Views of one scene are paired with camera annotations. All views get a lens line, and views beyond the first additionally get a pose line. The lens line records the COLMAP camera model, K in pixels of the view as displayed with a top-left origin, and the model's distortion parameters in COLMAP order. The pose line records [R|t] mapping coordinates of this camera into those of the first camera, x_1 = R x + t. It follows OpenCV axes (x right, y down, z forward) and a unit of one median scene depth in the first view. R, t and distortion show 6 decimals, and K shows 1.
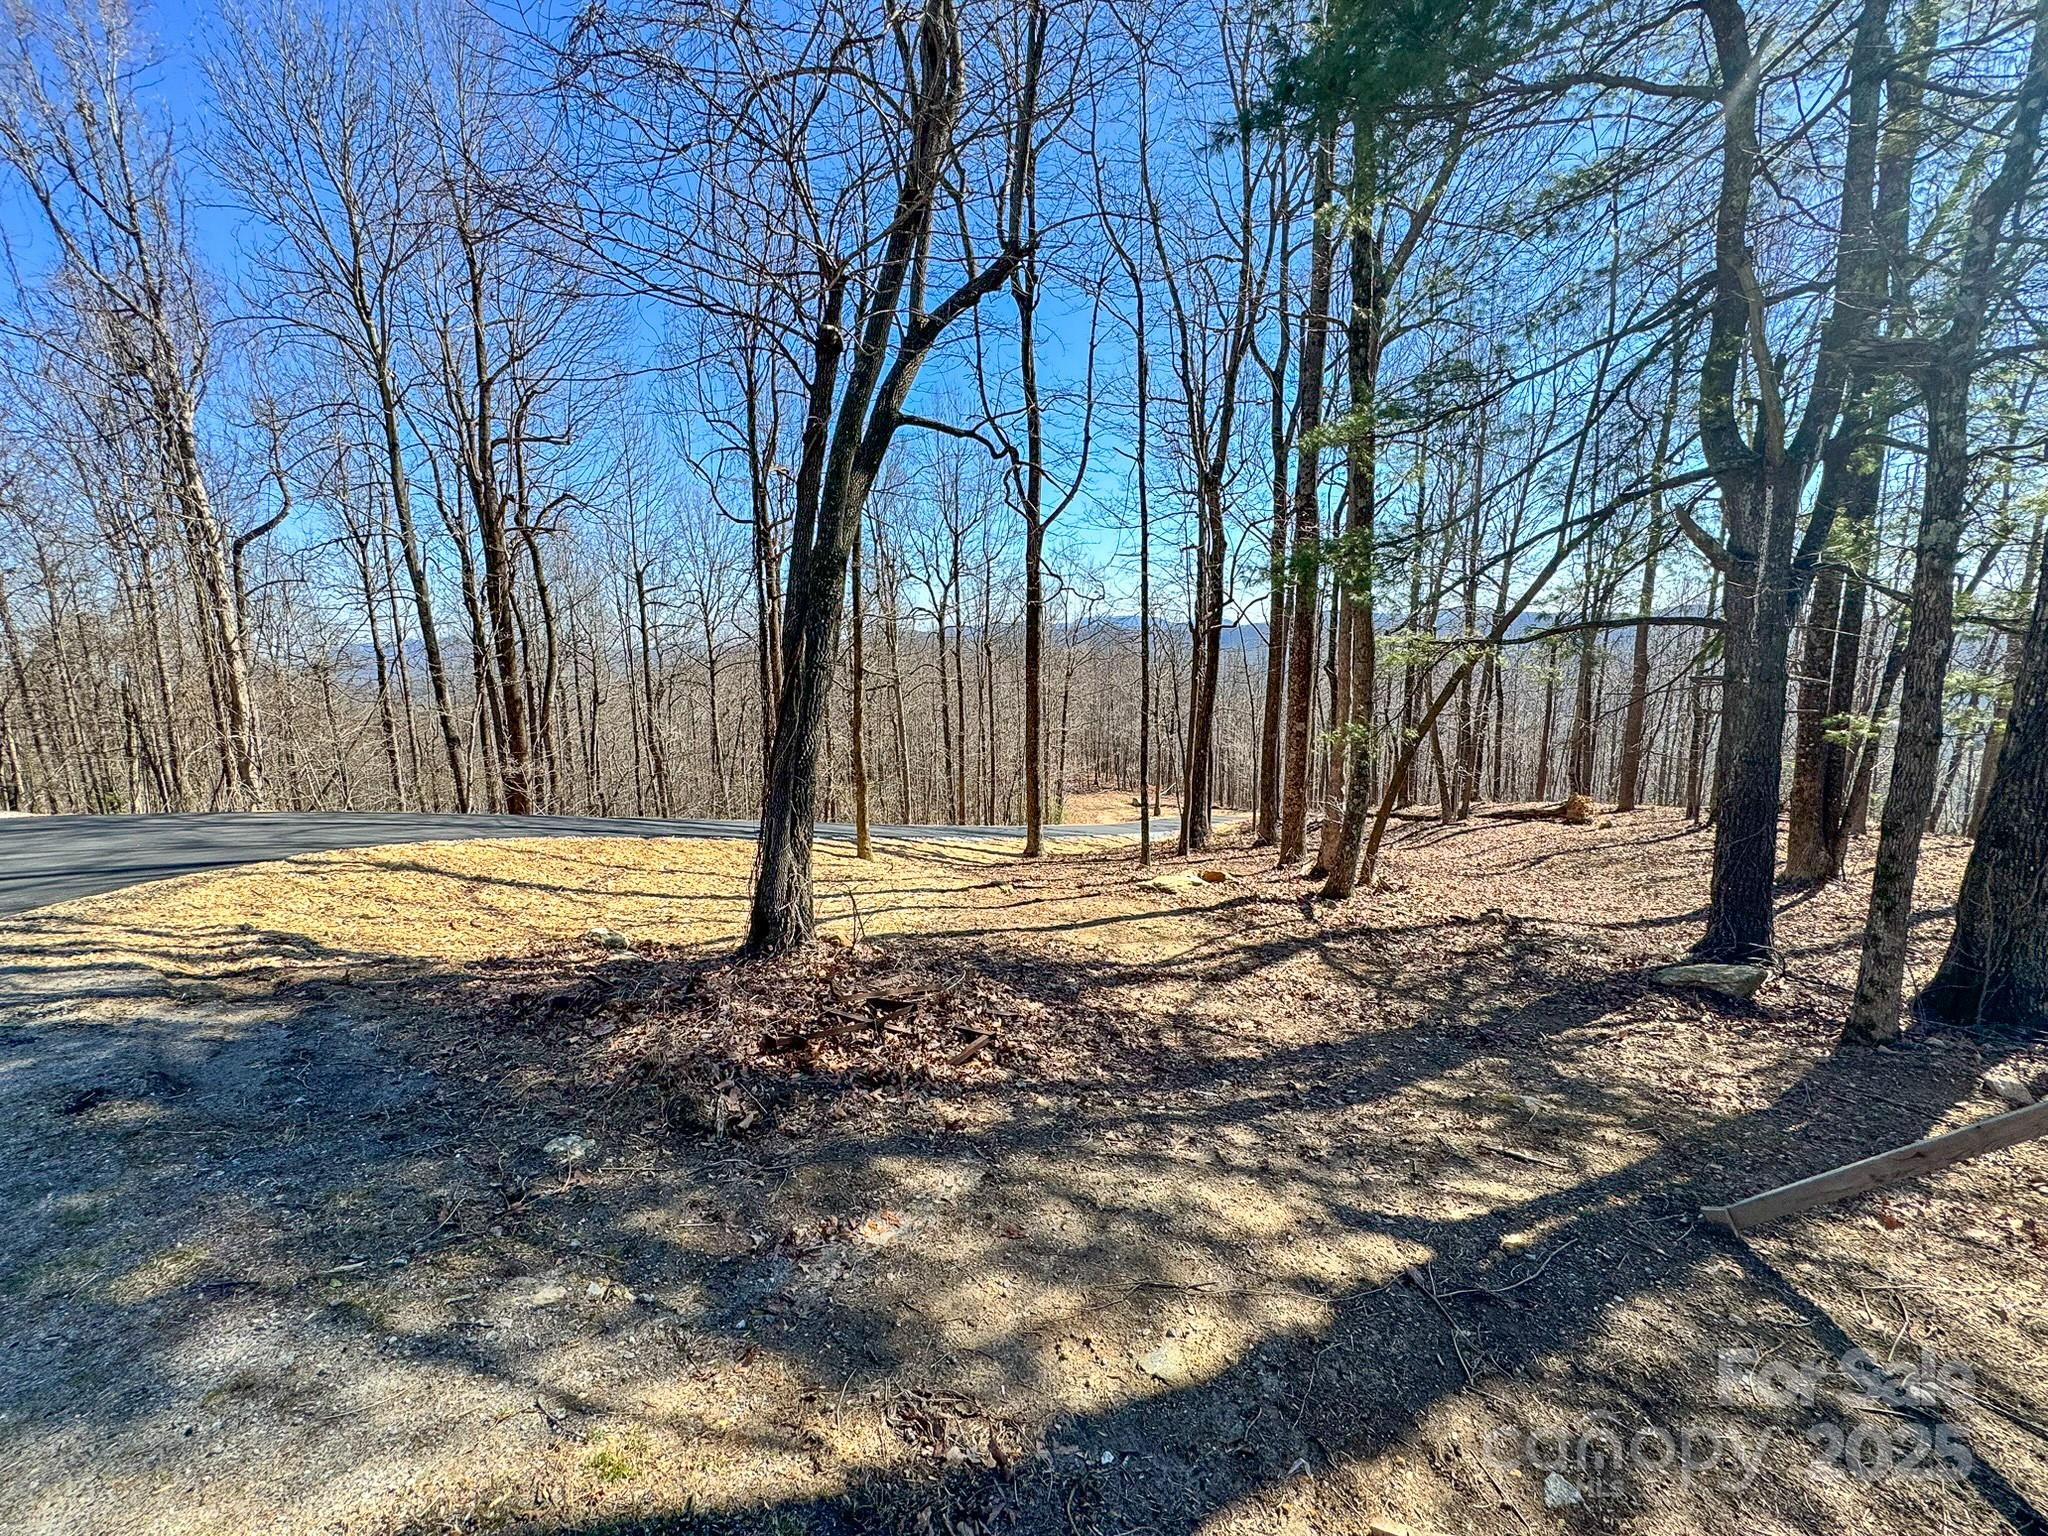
lens RADIAL K [[812.1, 0, 1024.0], [0, 812.1, 768.0], [0, 0, 1]] dist [0.000062, 0.000056]
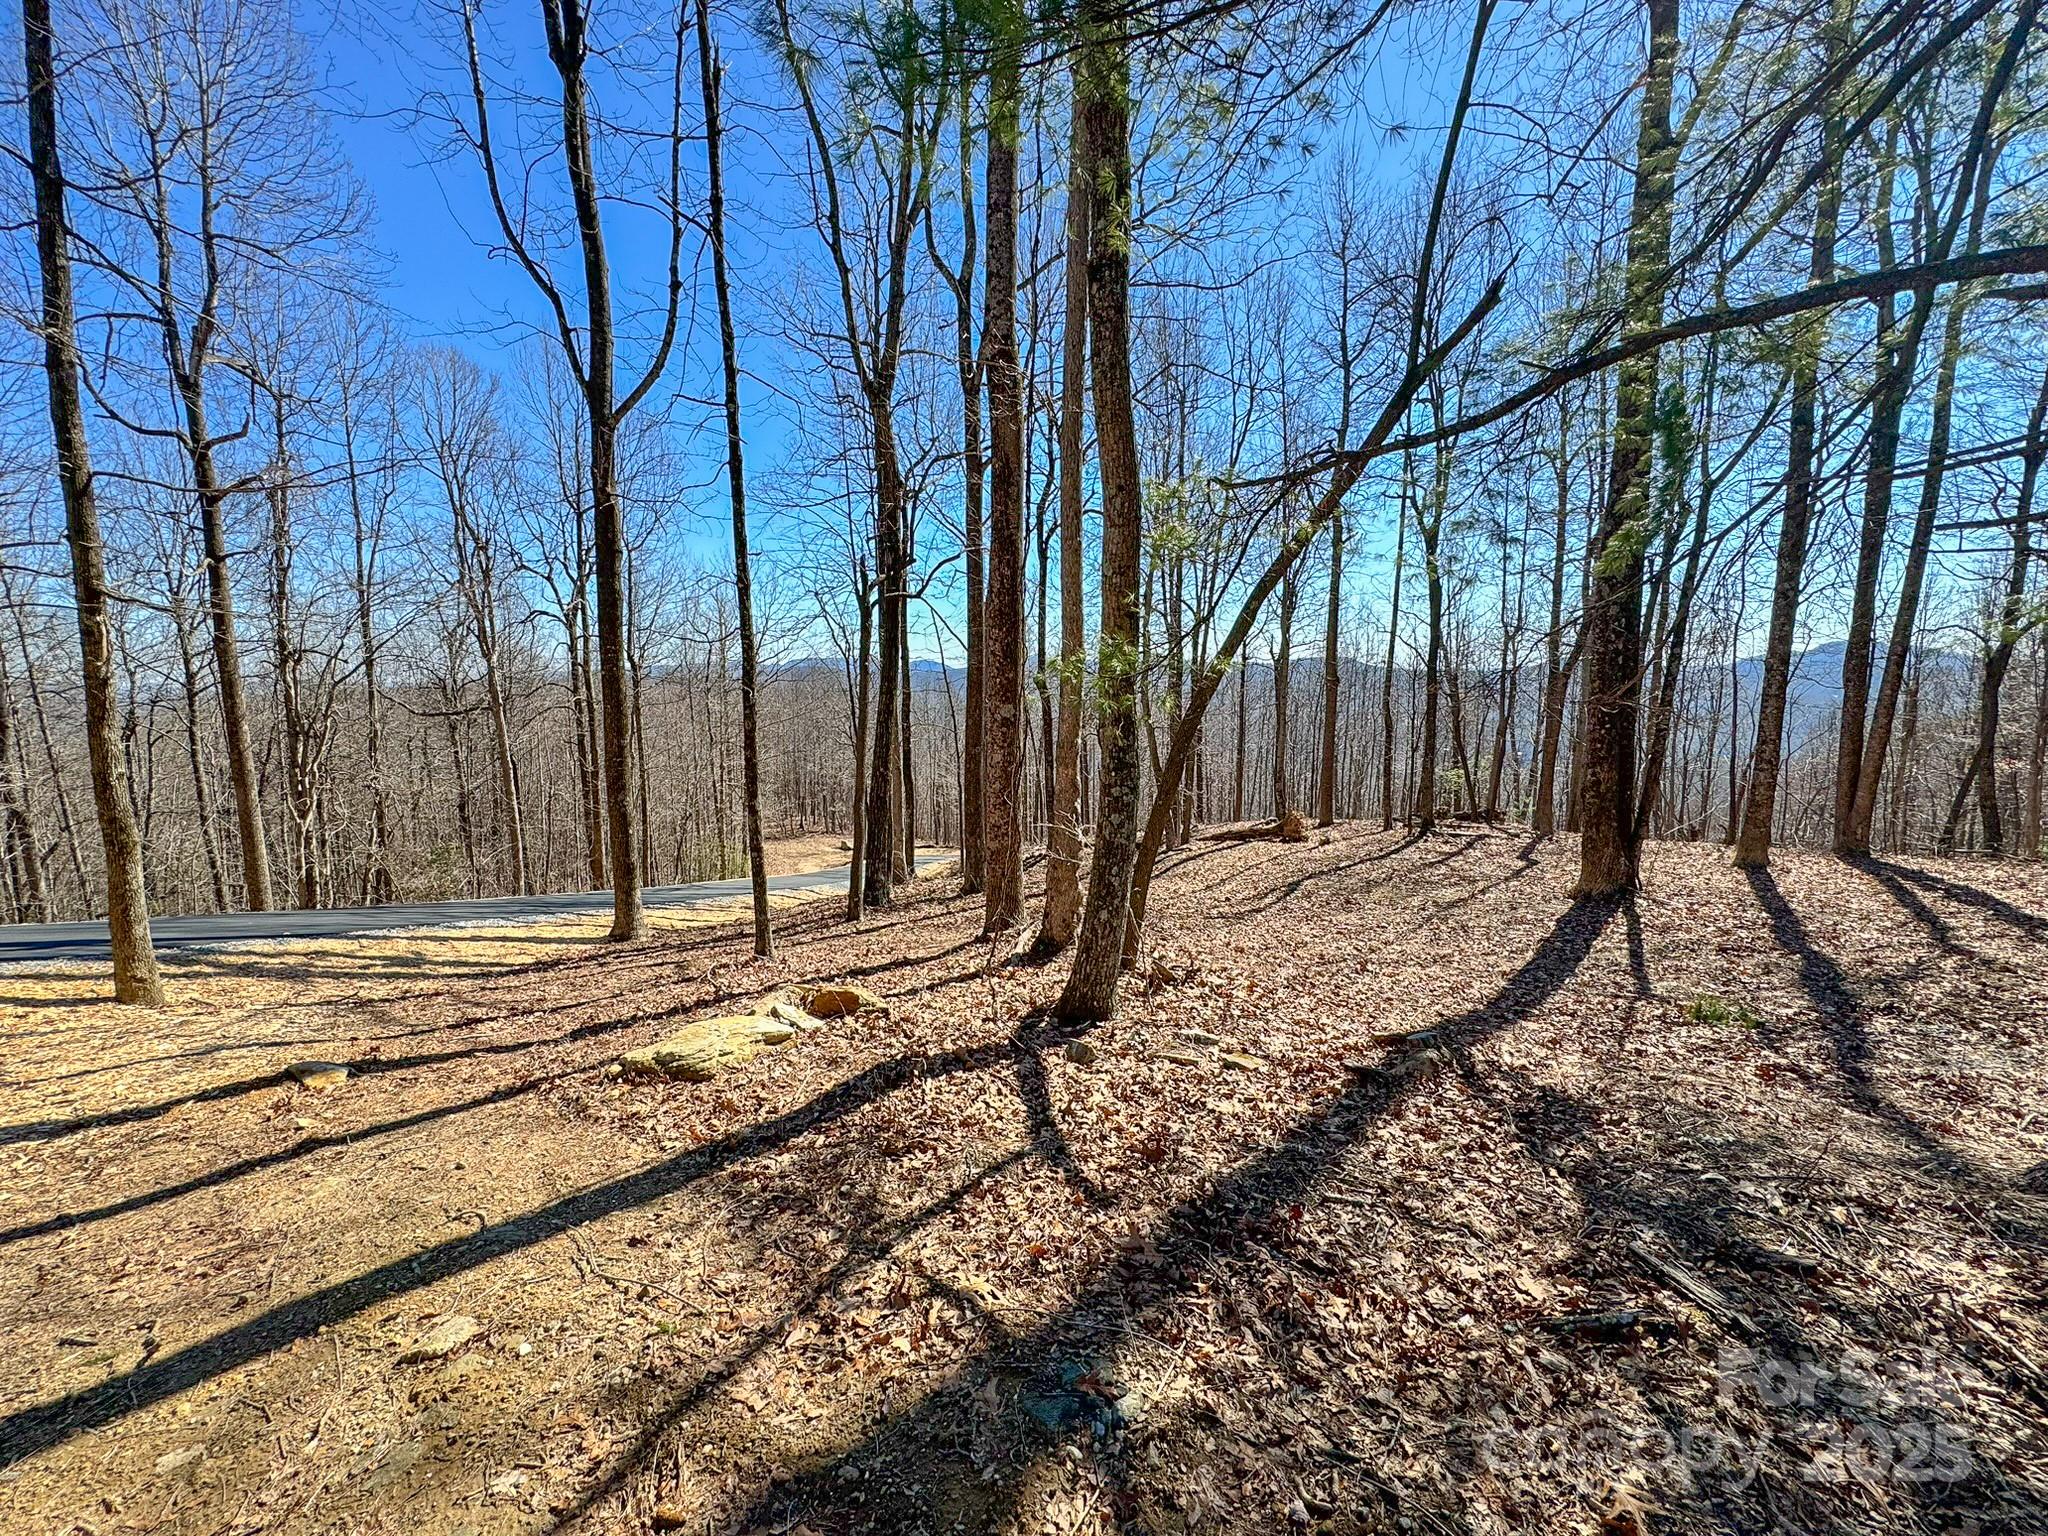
lens RADIAL K [[812.1, 0, 1024.0], [0, 812.1, 768.0], [0, 0, 1]] dist [0.000062, 0.000056]
pose [[0.941830, -0.025649, 0.335109, 0.104791], [0.042700, 0.998135, -0.043614, 0.015970], [-0.333365, 0.055386, 0.941169, 0.301885]]
